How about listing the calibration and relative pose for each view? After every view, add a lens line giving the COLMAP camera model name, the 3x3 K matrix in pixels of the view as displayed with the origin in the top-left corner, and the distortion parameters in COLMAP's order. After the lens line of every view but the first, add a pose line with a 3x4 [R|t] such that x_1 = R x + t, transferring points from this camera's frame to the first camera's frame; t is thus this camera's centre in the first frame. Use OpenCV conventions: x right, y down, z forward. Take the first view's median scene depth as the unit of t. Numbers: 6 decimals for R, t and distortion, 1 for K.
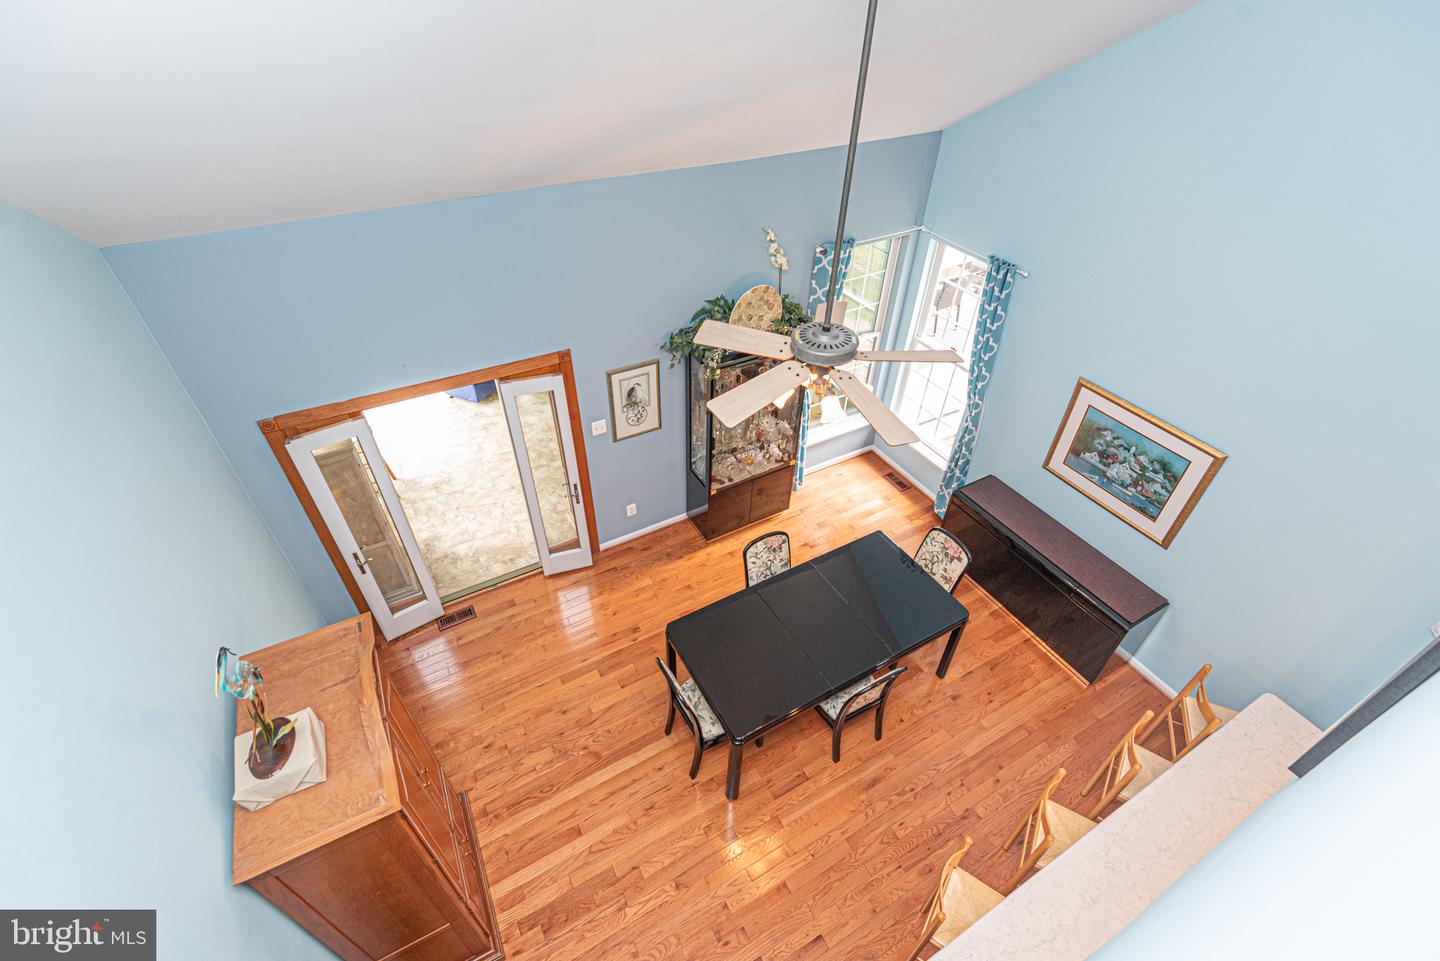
lens RADIAL K [[659.4, 0, 716.5], [0, 659.4, 476.2], [0, 0, 1]] dist [0.011418, -0.000554]
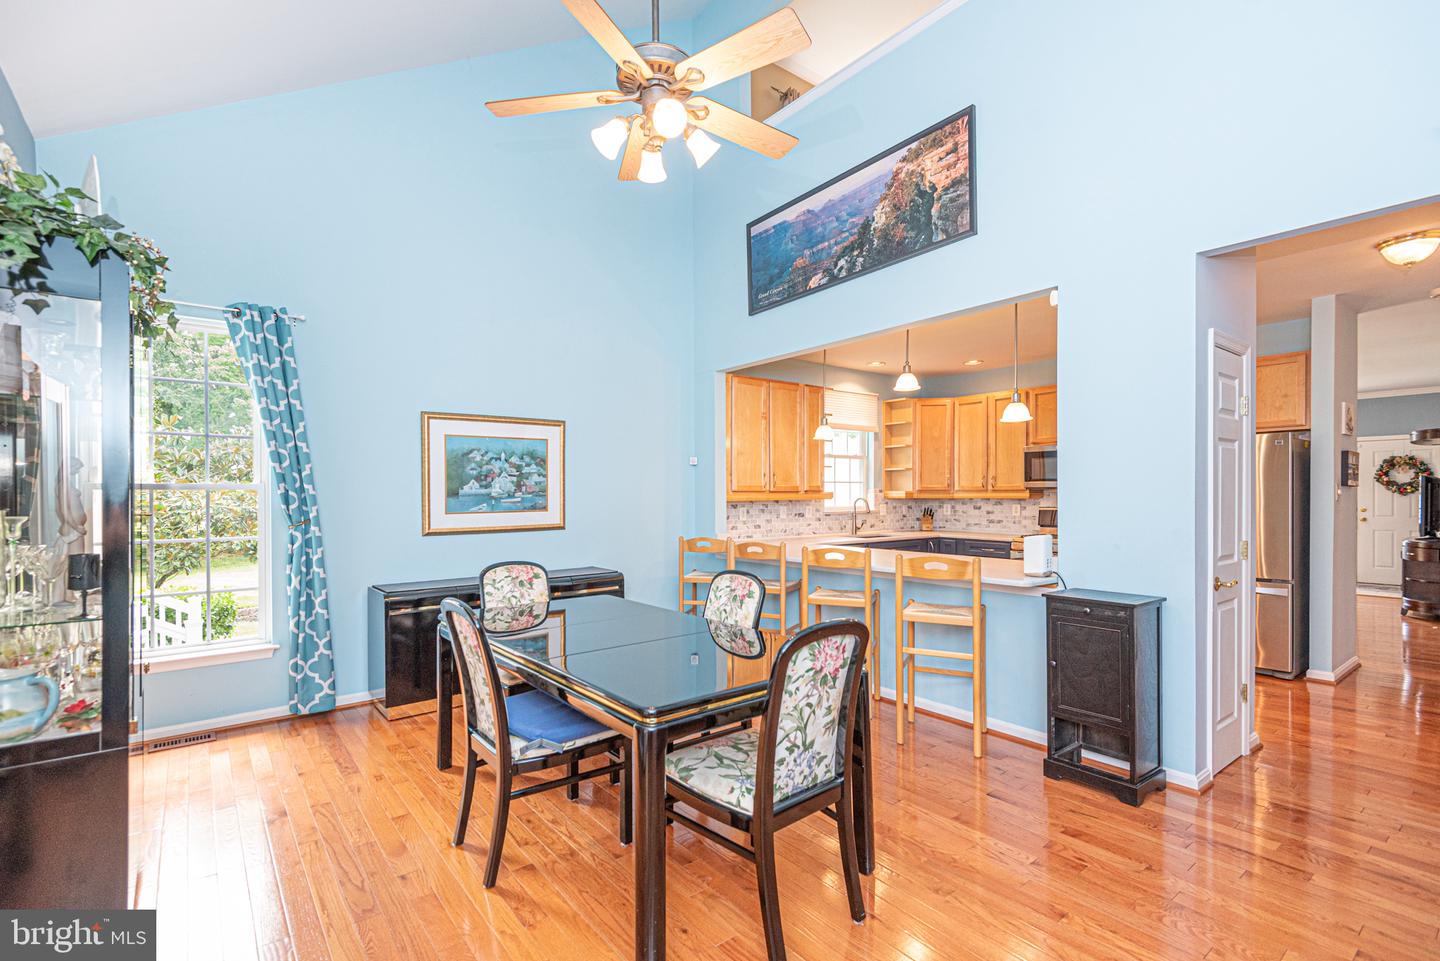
lens RADIAL K [[659.4, 0, 717.7], [0, 659.4, 483.6], [0, 0, 1]] dist [0.011418, -0.000554]
pose [[-0.145999, -0.017726, 0.989126, -0.445190], [0.640091, 0.760655, 0.108111, 0.095179], [-0.754300, 0.648914, -0.099708, 0.848849]]
